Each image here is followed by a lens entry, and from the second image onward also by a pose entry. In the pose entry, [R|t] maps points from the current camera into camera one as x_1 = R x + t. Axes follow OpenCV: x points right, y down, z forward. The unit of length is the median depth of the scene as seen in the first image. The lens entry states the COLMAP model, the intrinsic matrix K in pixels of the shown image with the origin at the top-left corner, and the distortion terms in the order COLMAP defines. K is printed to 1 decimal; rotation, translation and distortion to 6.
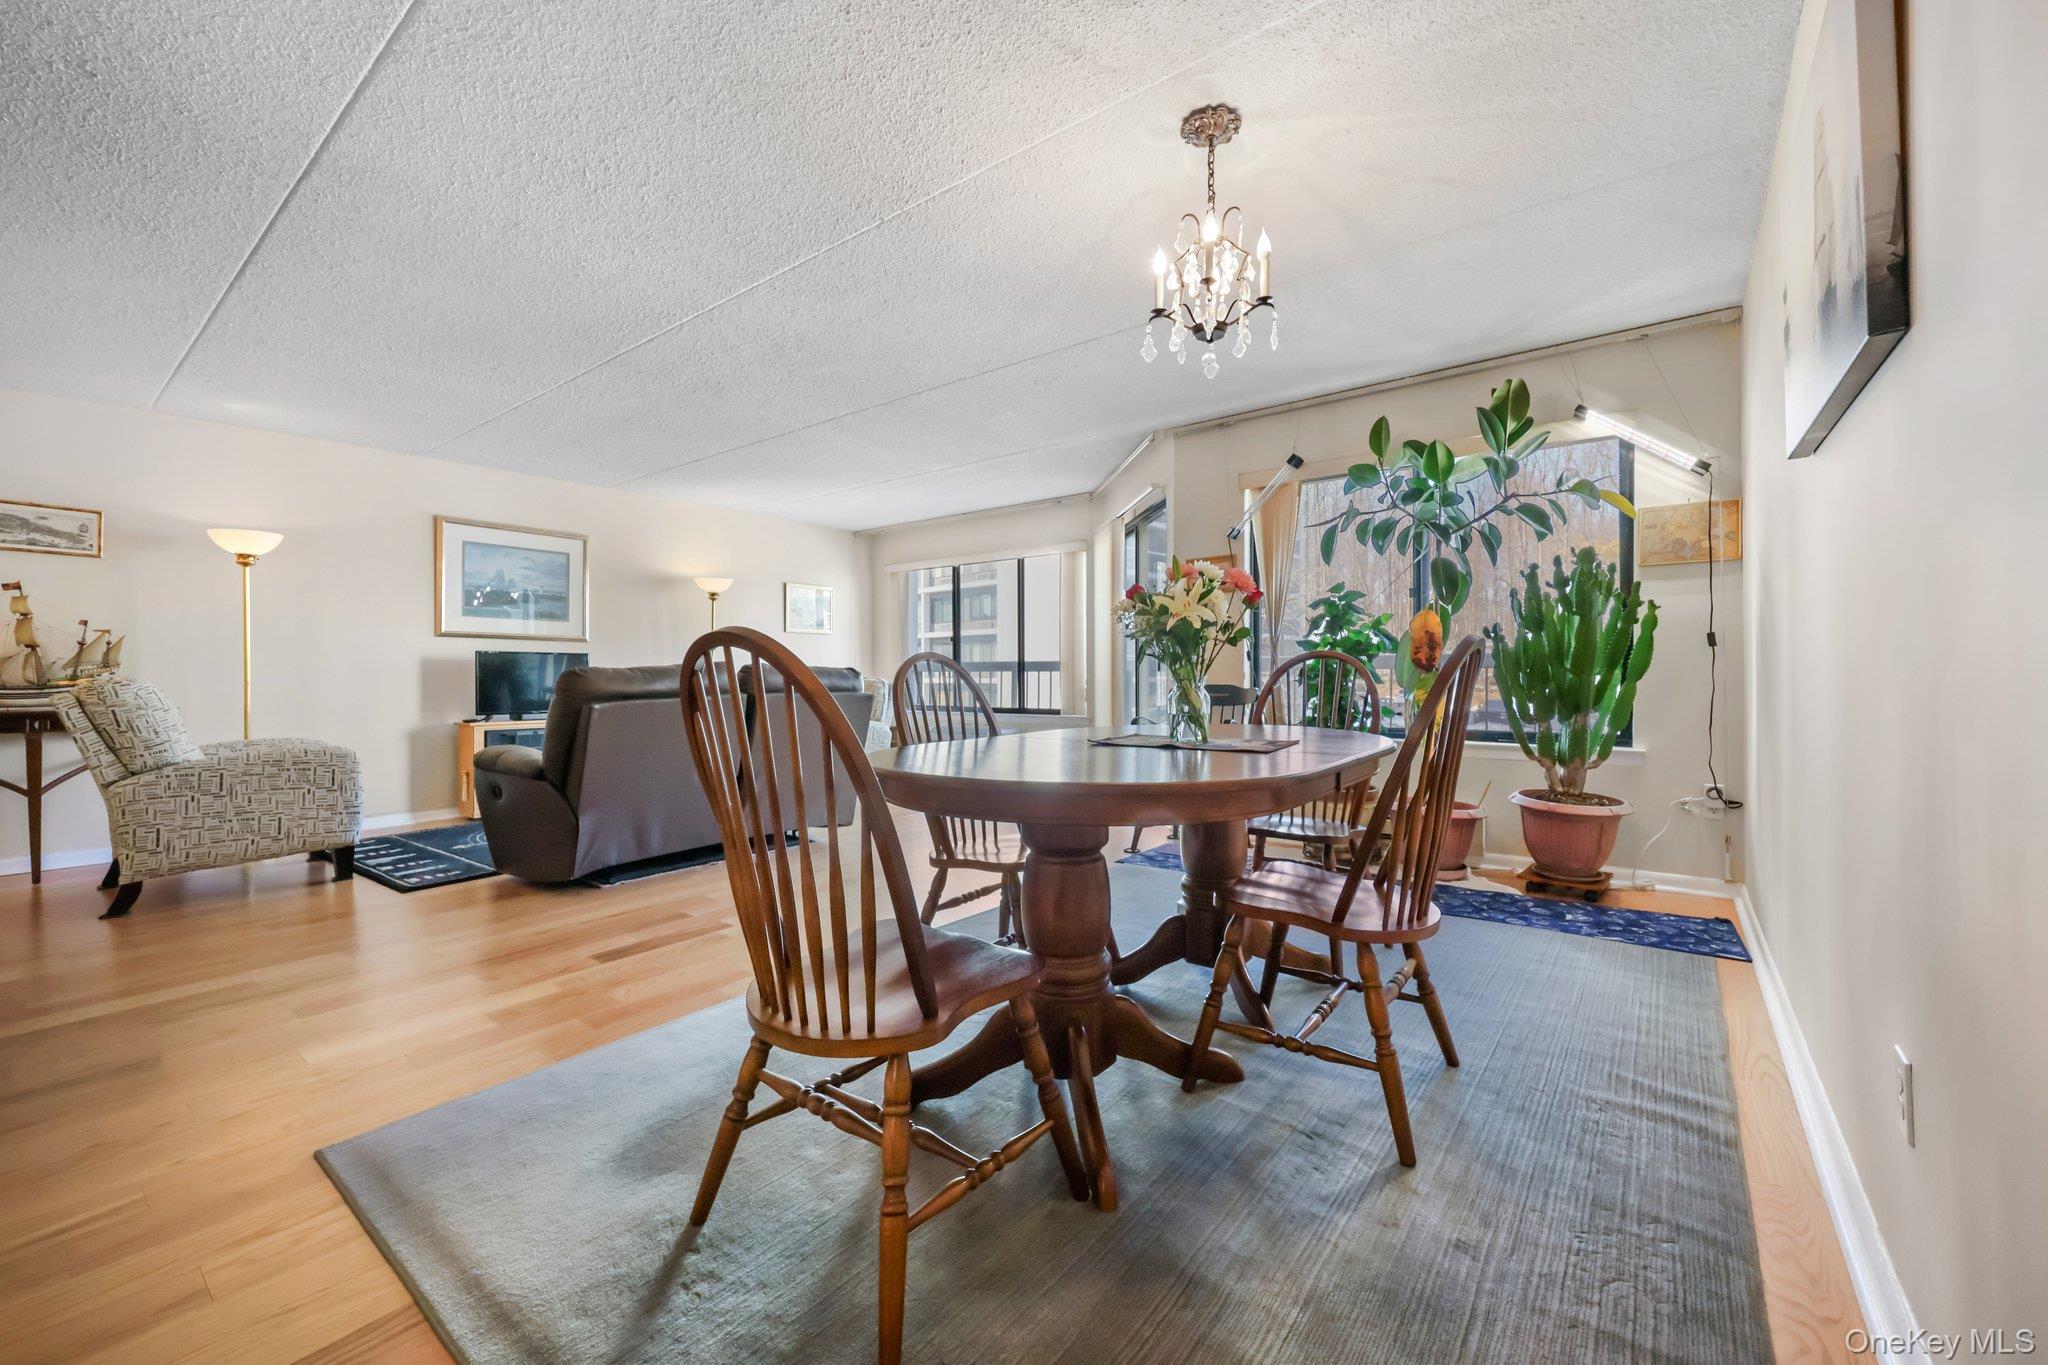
lens RADIAL K [[815.5, 0, 1024.0], [0, 815.5, 682.5], [0, 0, 1]] dist [-0.001477, 0.000513]
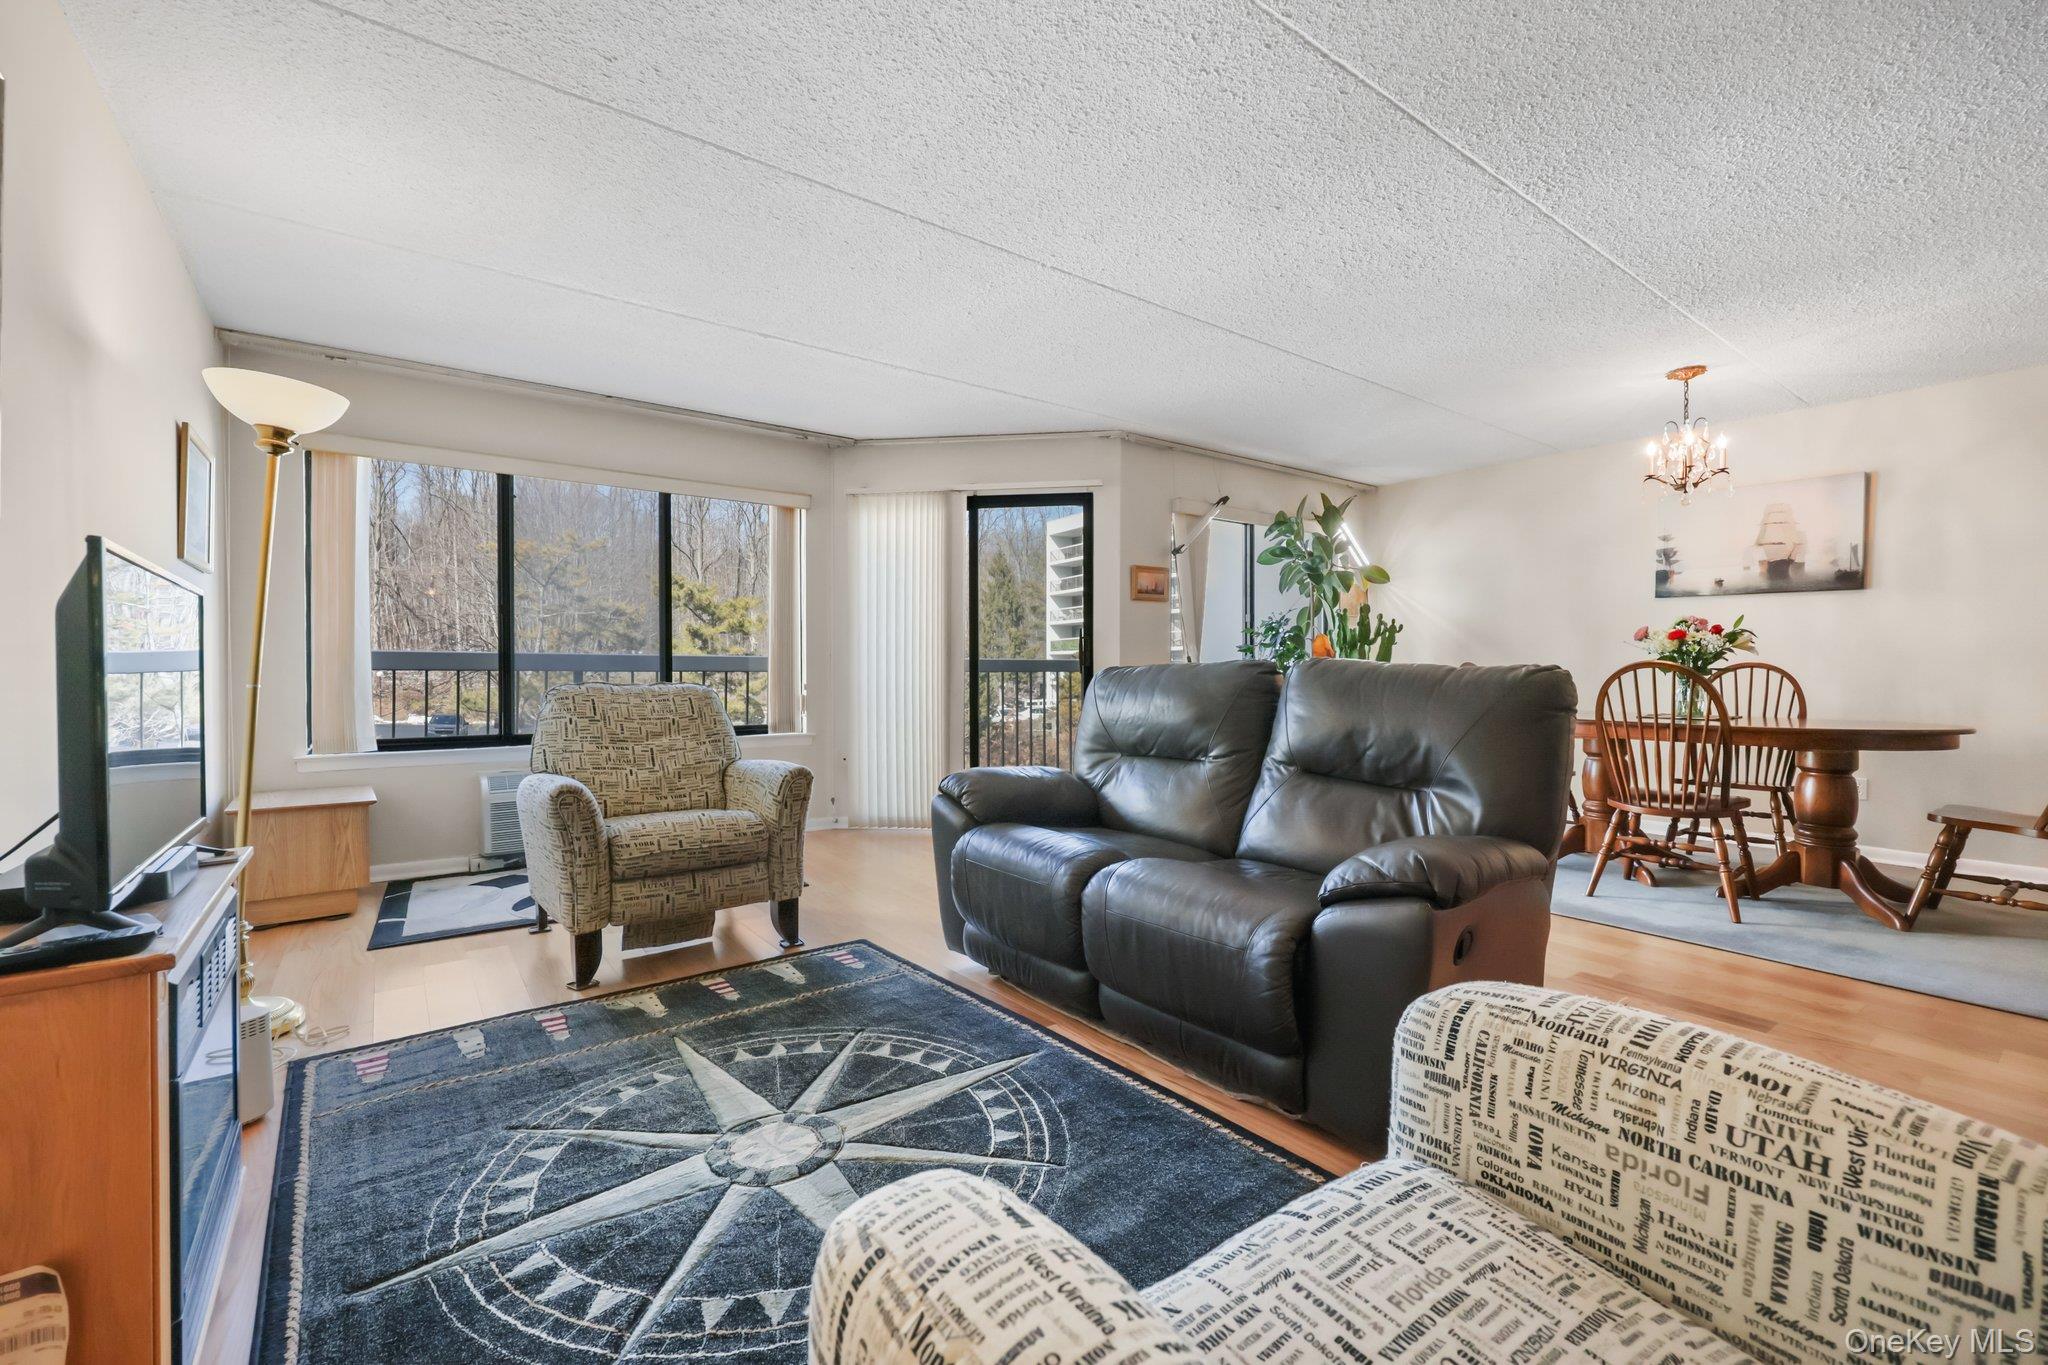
lens RADIAL K [[860.0, 0, 1024.0], [0, 860.0, 682.5], [0, 0, 1]] dist [-0.001826, 0.000372]
pose [[0.266563, -0.007473, 0.963788, -0.956448], [0.008399, 0.999950, 0.005430, -0.011098], [-0.963781, 0.006647, 0.266613, 0.918047]]
